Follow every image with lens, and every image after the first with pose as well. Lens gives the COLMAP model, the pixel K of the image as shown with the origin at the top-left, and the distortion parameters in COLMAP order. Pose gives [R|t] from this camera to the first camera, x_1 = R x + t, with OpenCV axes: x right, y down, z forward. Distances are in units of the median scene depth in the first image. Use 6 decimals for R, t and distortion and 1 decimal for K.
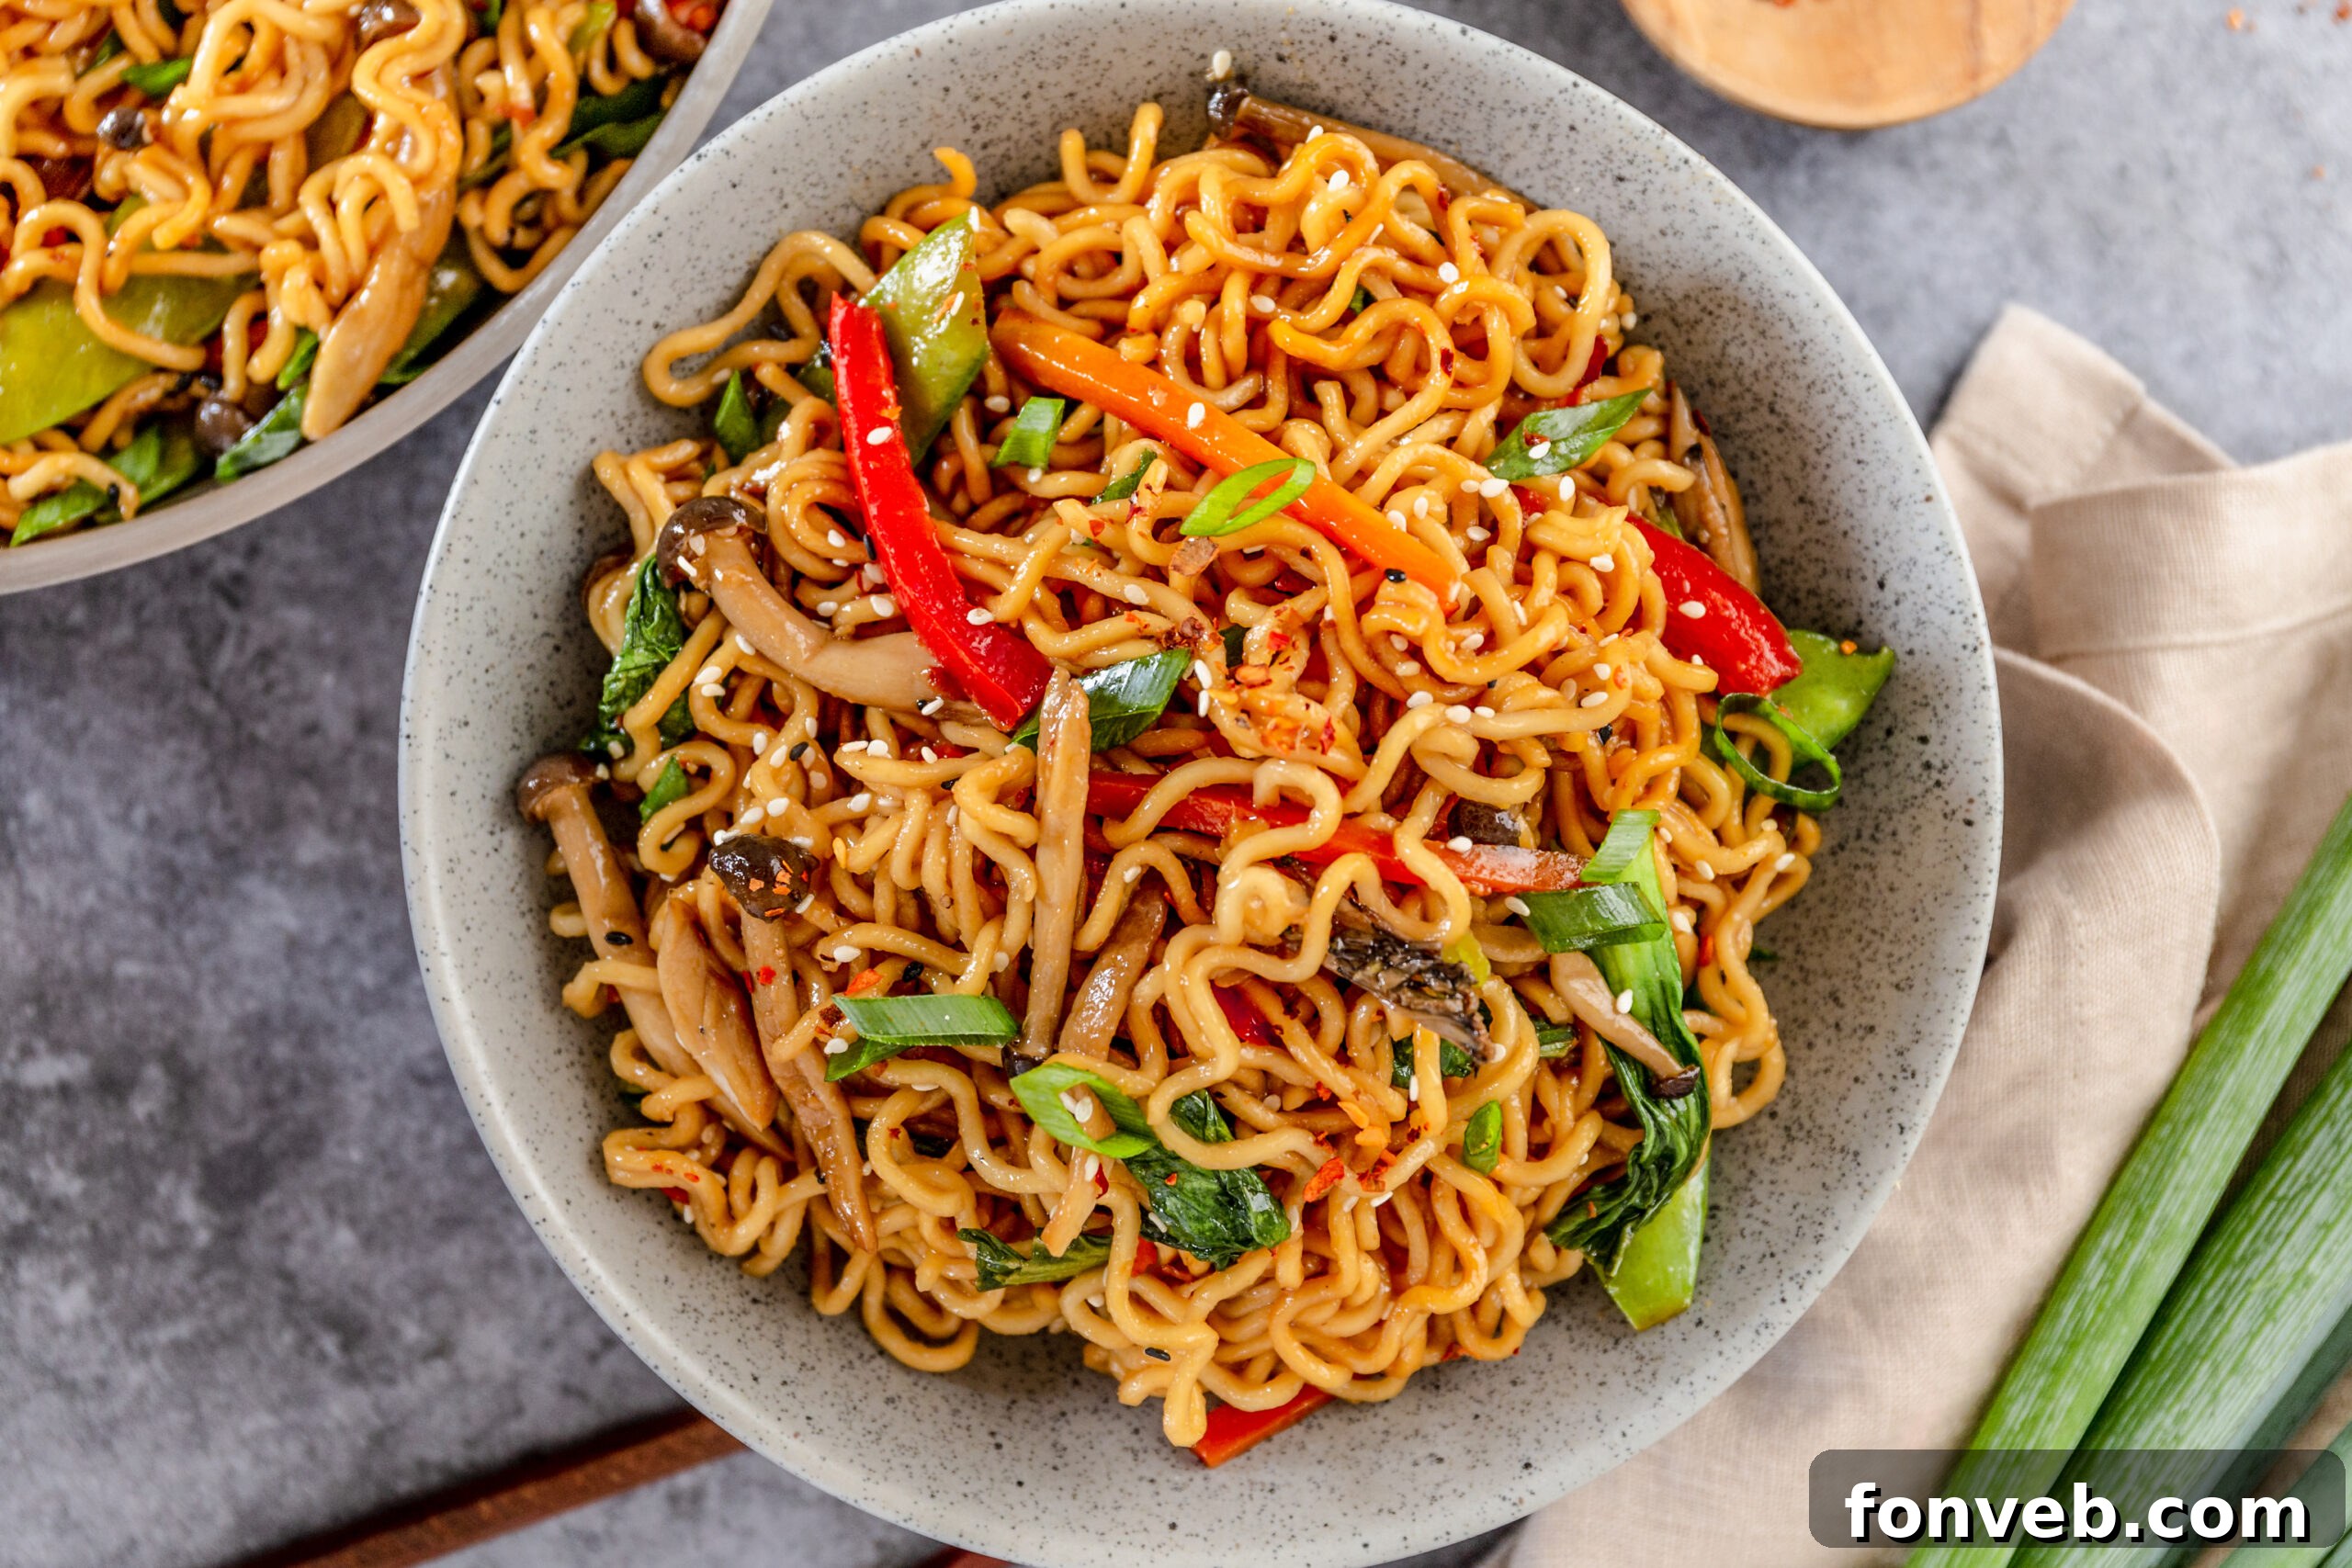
lens RADIAL K [[1929.8, 0, 1174.9], [0, 1929.8, 747.1], [0, 0, 1]] dist [0.000021, 0.006118]
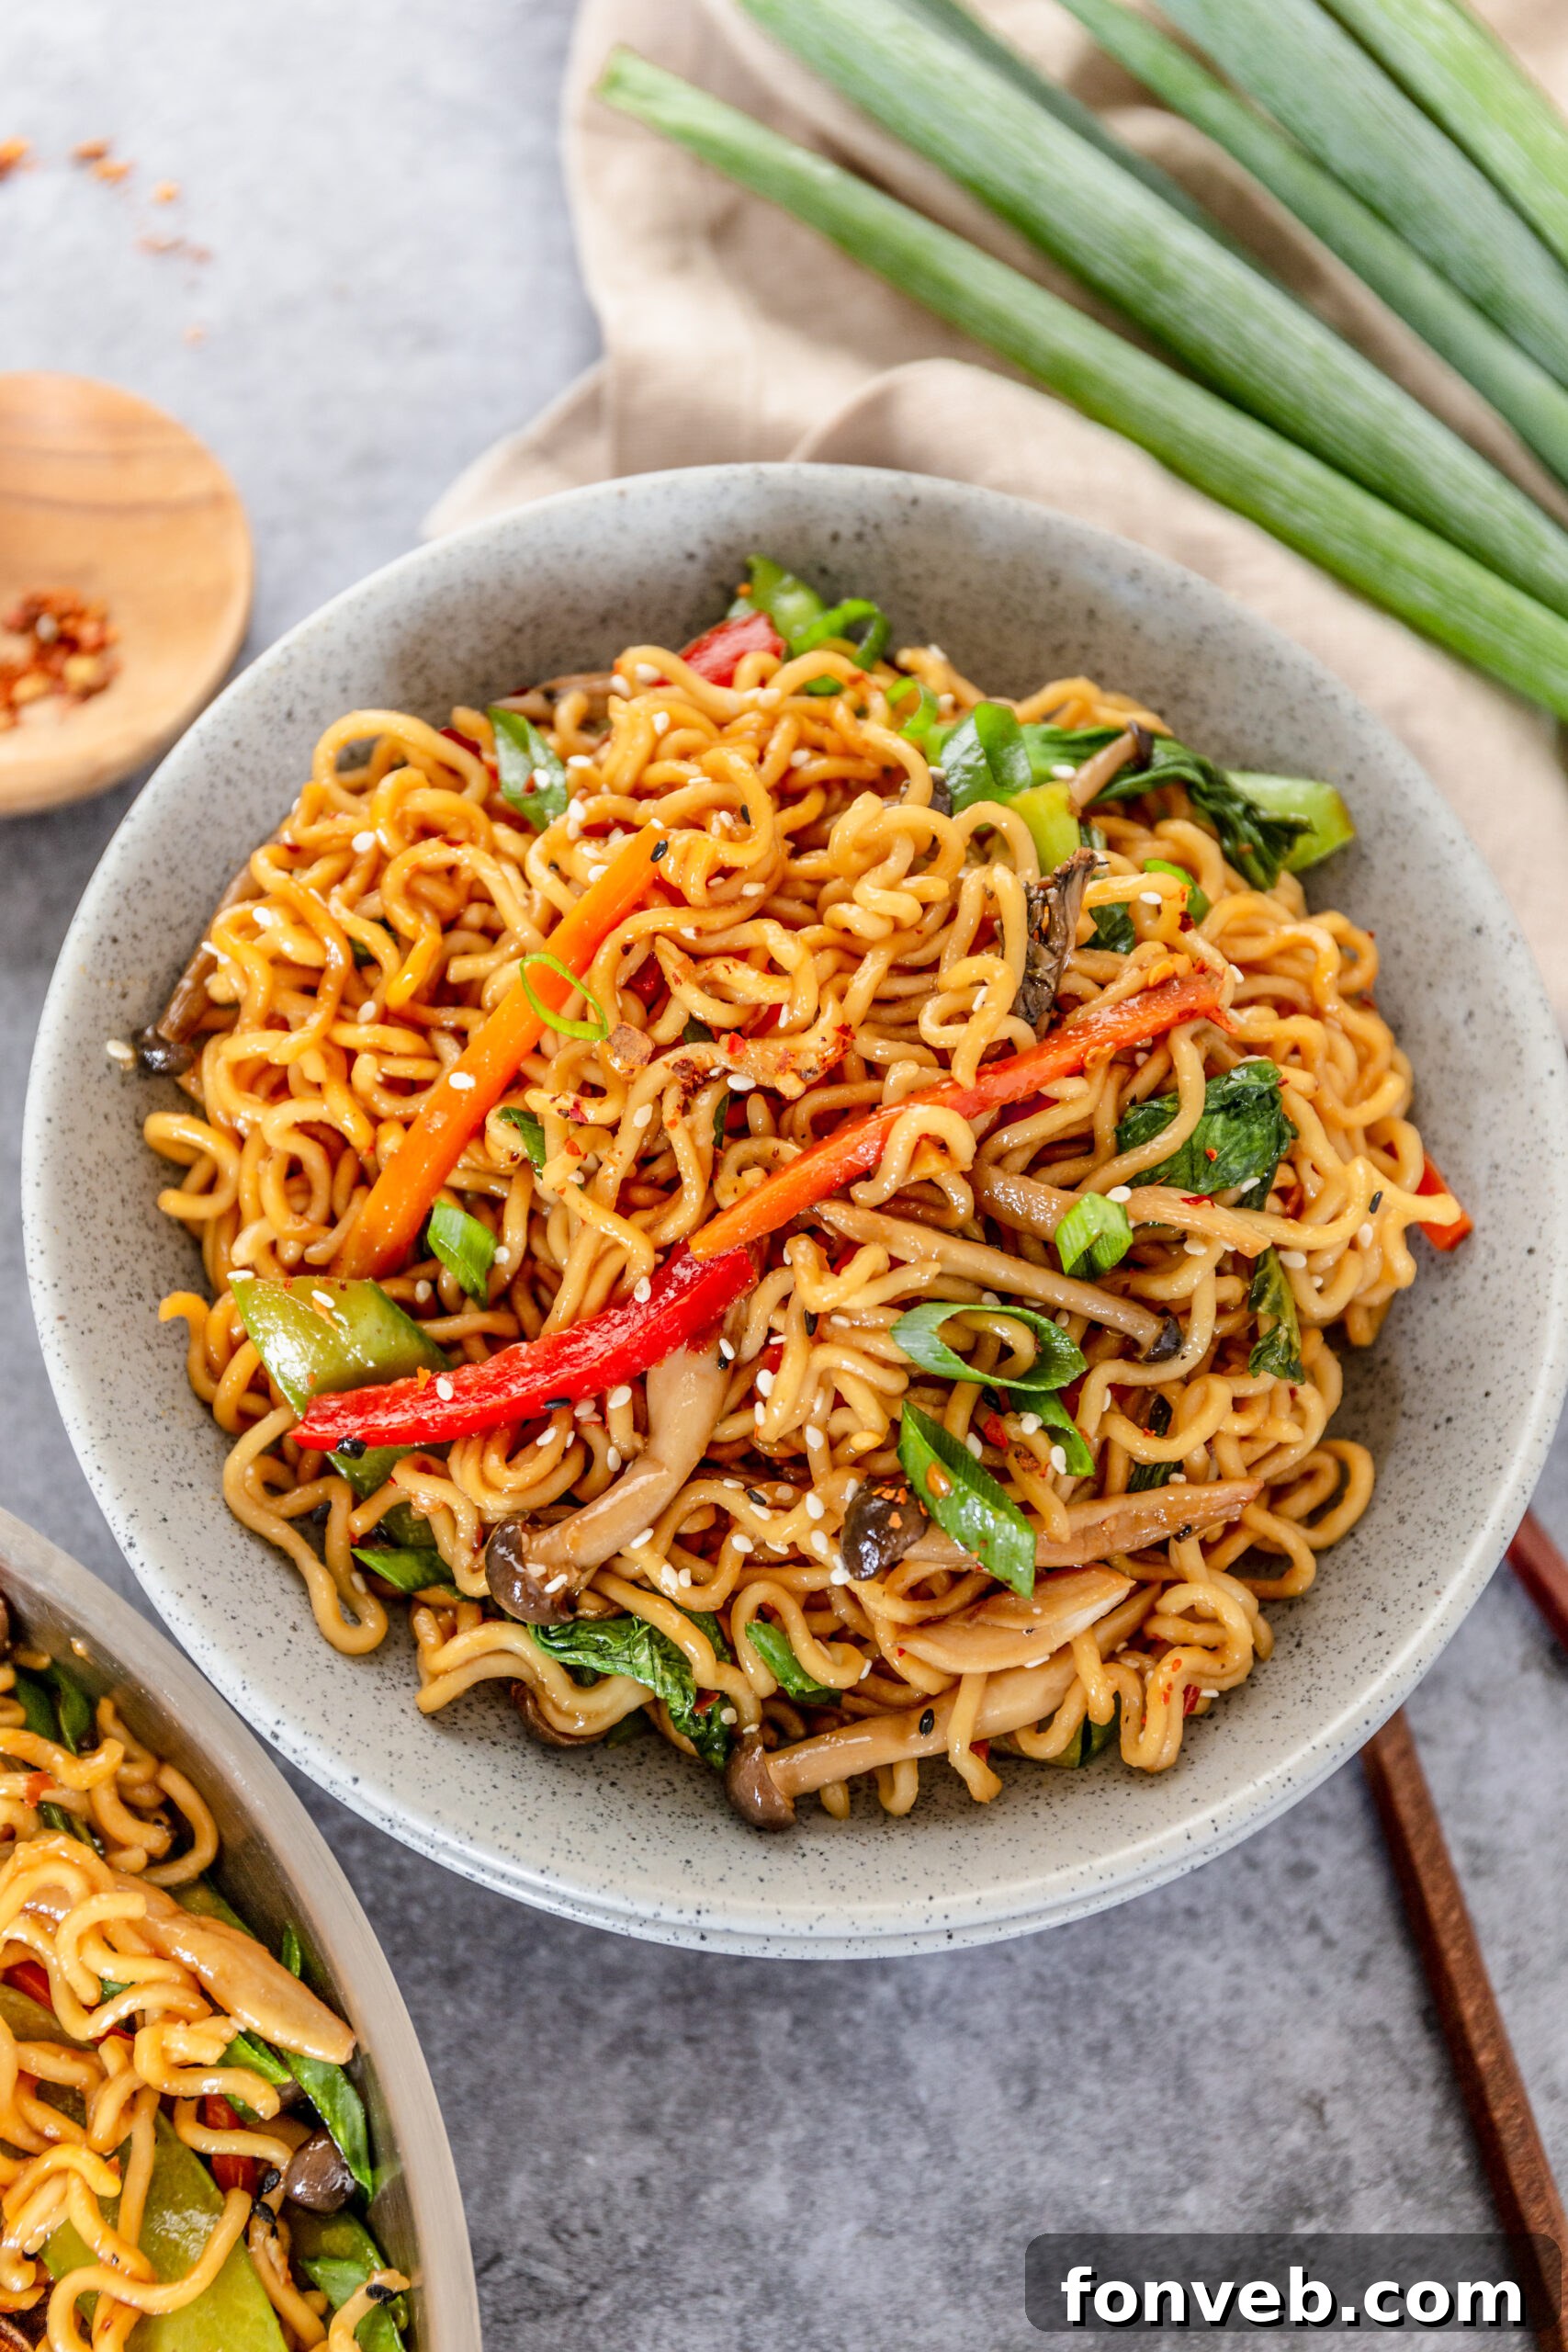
lens RADIAL K [[1900.9, 0, 786.7], [0, 1900.9, 1110.6], [0, 0, 1]] dist [0.001291, 0.005165]
pose [[0.101142, -0.970573, 0.218539, -0.198155], [0.993821, 0.108662, 0.022642, -0.023654], [-0.045723, 0.214899, 0.975565, 0.010911]]
